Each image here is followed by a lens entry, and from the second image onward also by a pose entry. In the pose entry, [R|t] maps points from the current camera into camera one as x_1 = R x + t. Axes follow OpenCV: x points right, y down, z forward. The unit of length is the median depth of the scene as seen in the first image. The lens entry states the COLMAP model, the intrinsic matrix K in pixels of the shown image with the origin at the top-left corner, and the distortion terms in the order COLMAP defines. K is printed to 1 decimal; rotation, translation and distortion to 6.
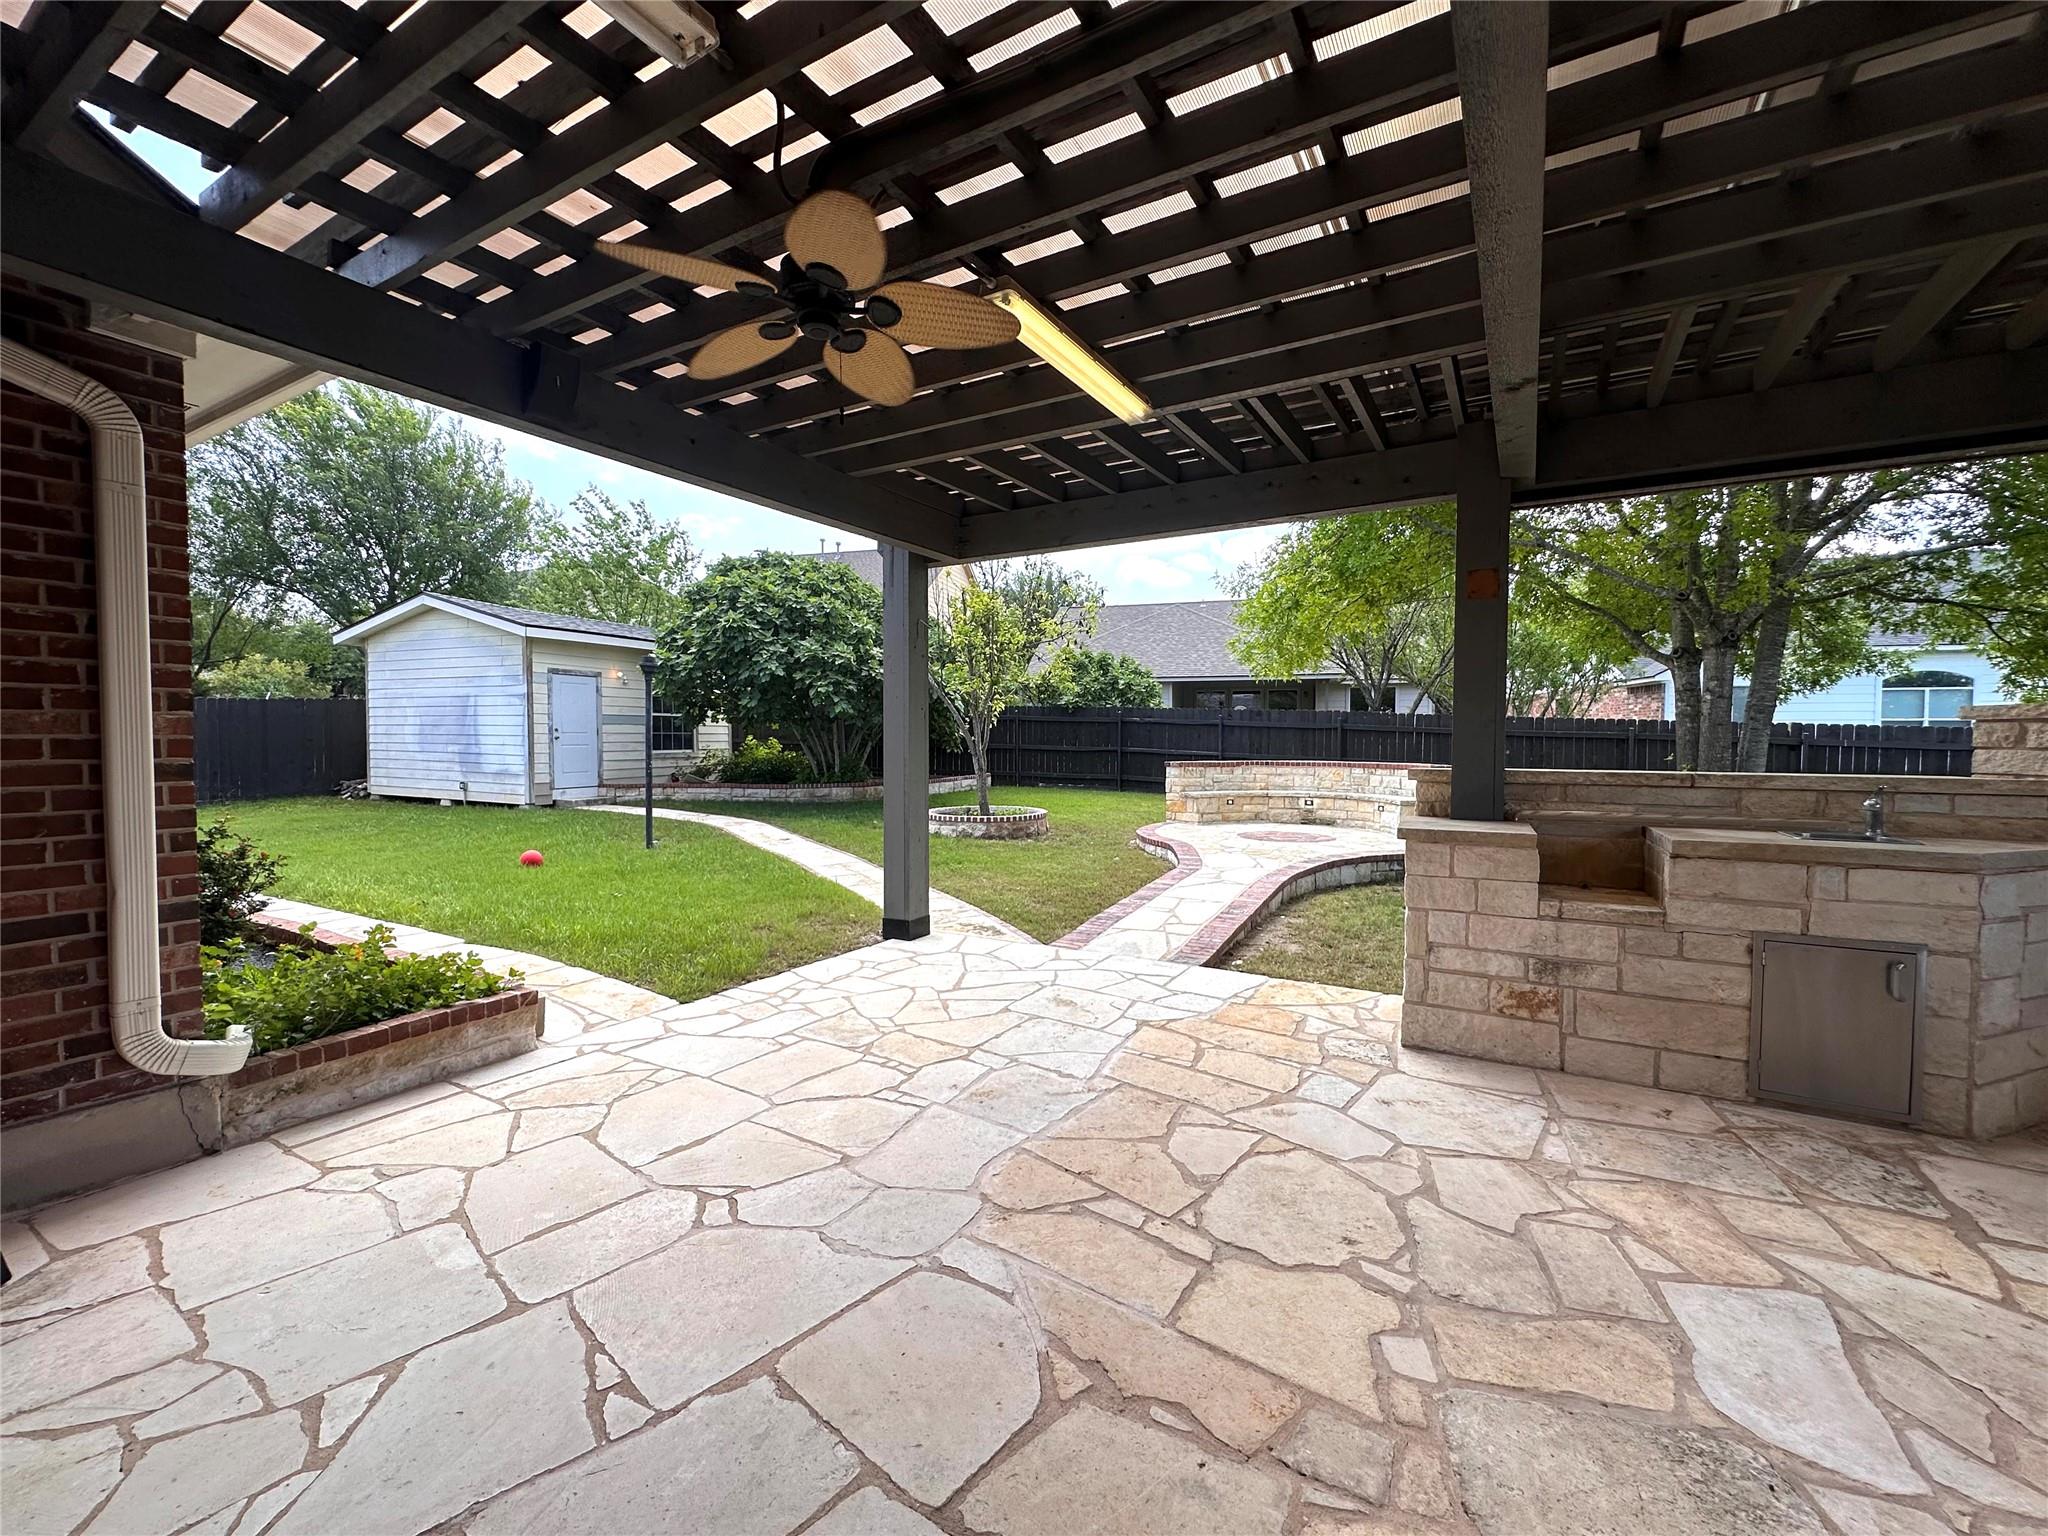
lens RADIAL K [[820.3, 0, 1029.0], [0, 820.3, 774.7], [0, 0, 1]] dist [-0.003796, 0.000858]
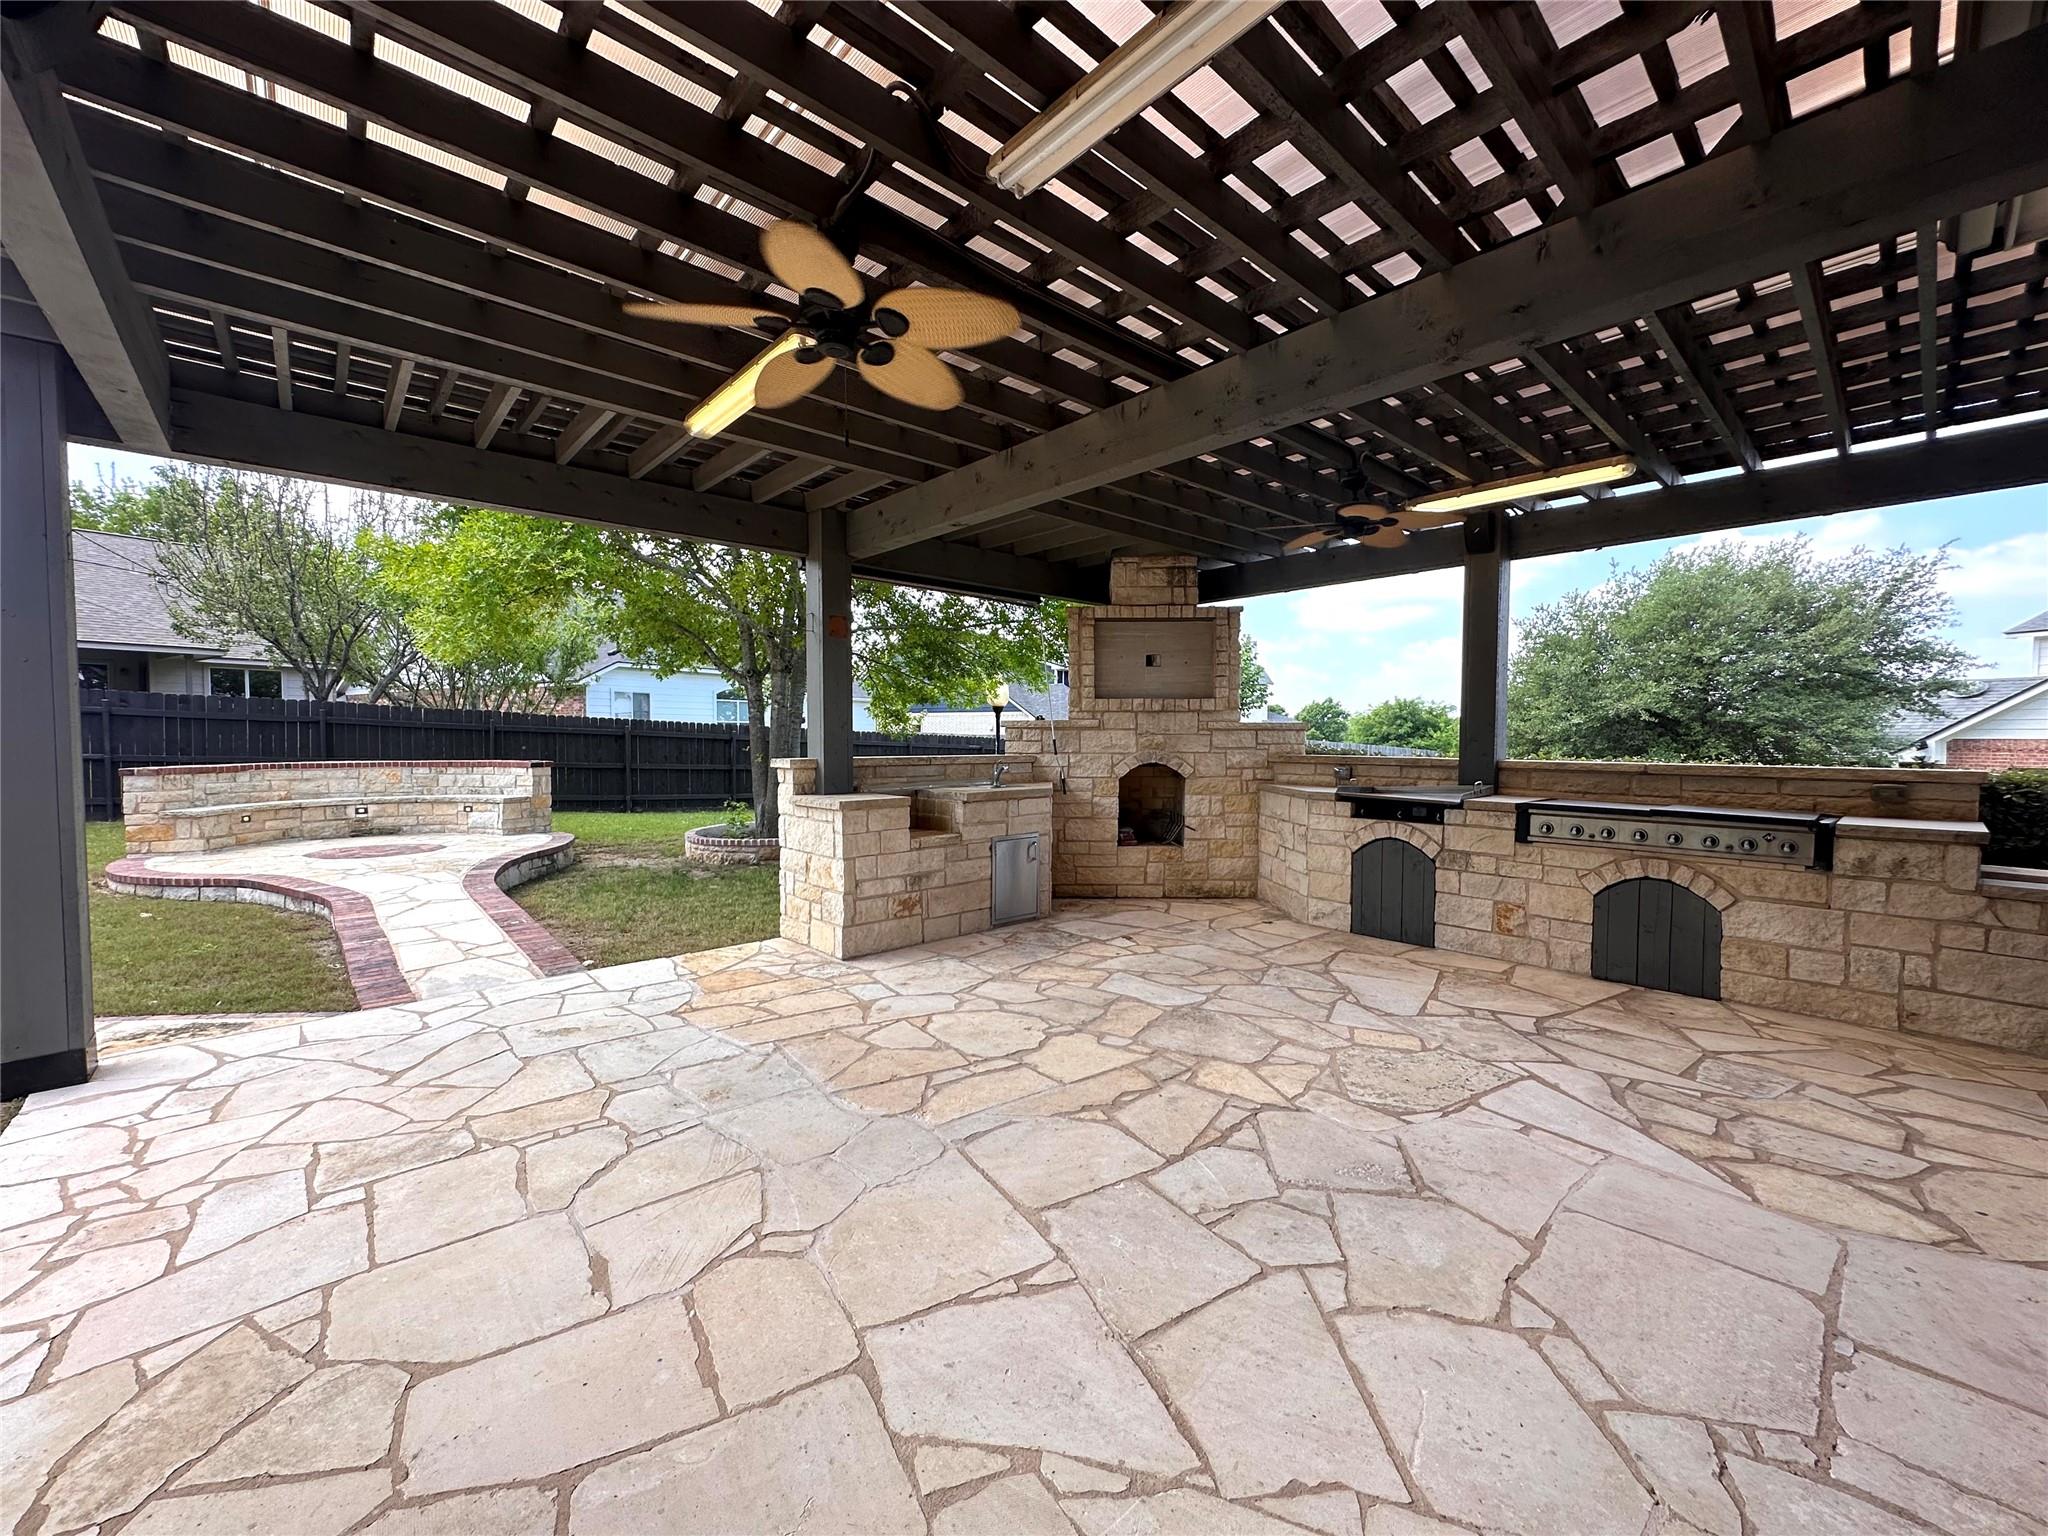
lens RADIAL K [[820.3, 0, 1024.3], [0, 820.3, 755.0], [0, 0, 1]] dist [-0.003796, 0.000858]
pose [[0.307637, -0.022034, 0.951249, -0.813010], [0.039391, 0.999170, 0.010404, -0.015957], [-0.950688, 0.034270, 0.308250, 0.299352]]
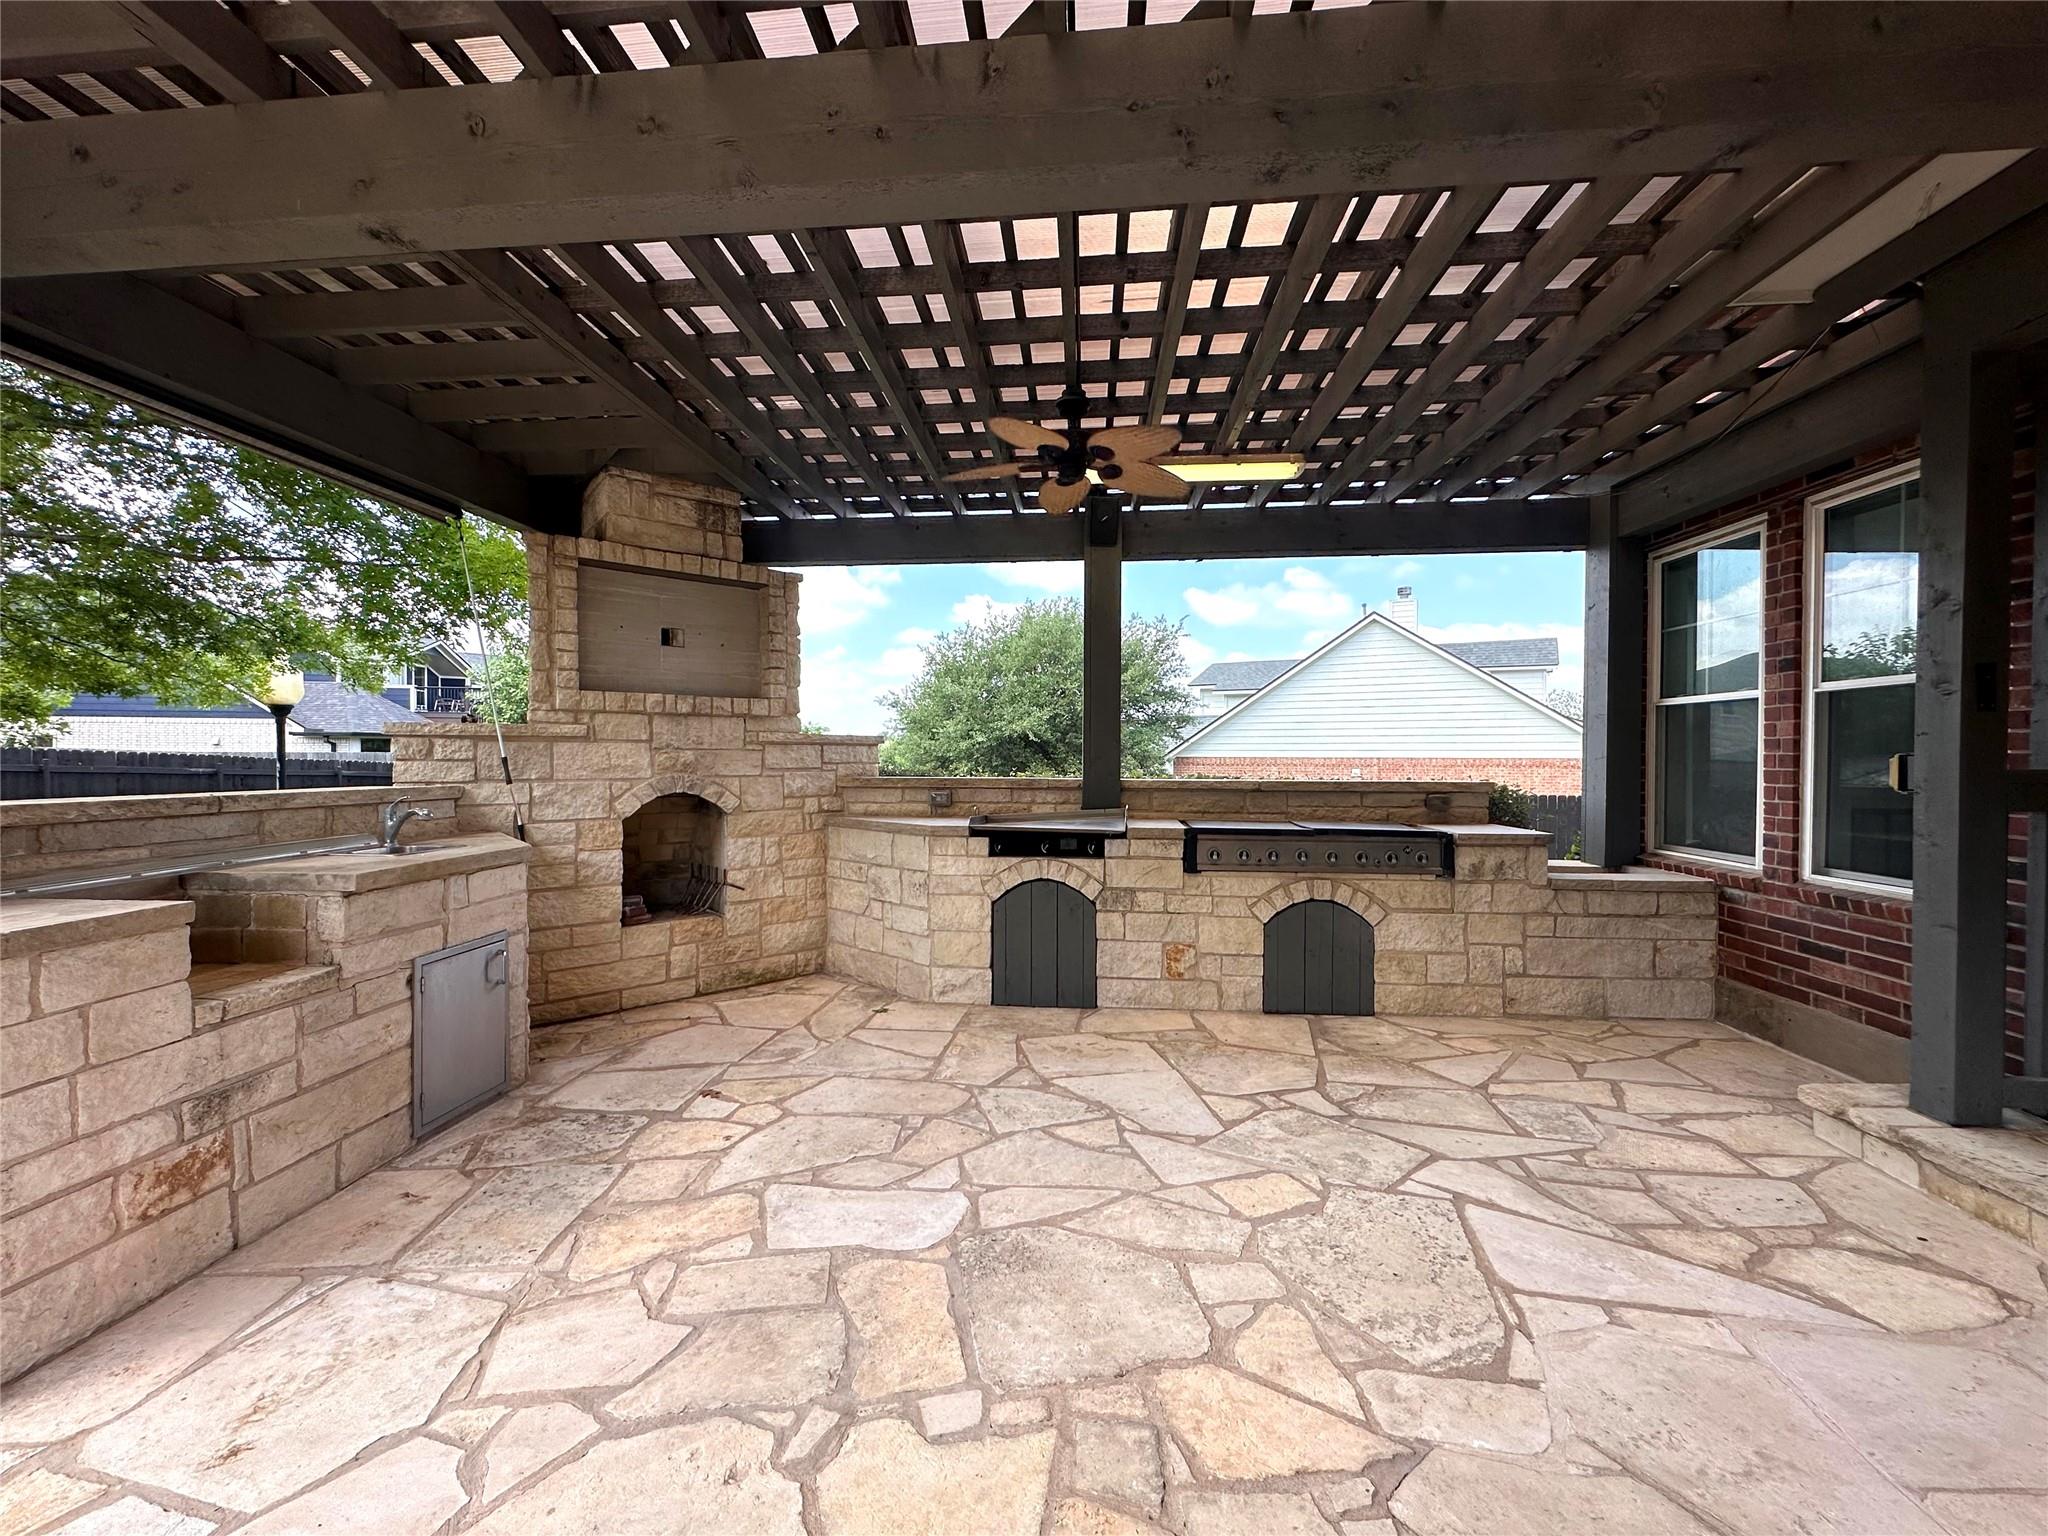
lens RADIAL K [[820.3, 0, 1023.6], [0, 820.3, 761.9], [0, 0, 1]] dist [-0.003796, 0.000858]
pose [[-0.426650, -0.007452, 0.904386, -0.217664], [0.036940, 0.998988, 0.025658, -0.026603], [-0.903662, 0.044355, -0.425943, 0.685410]]
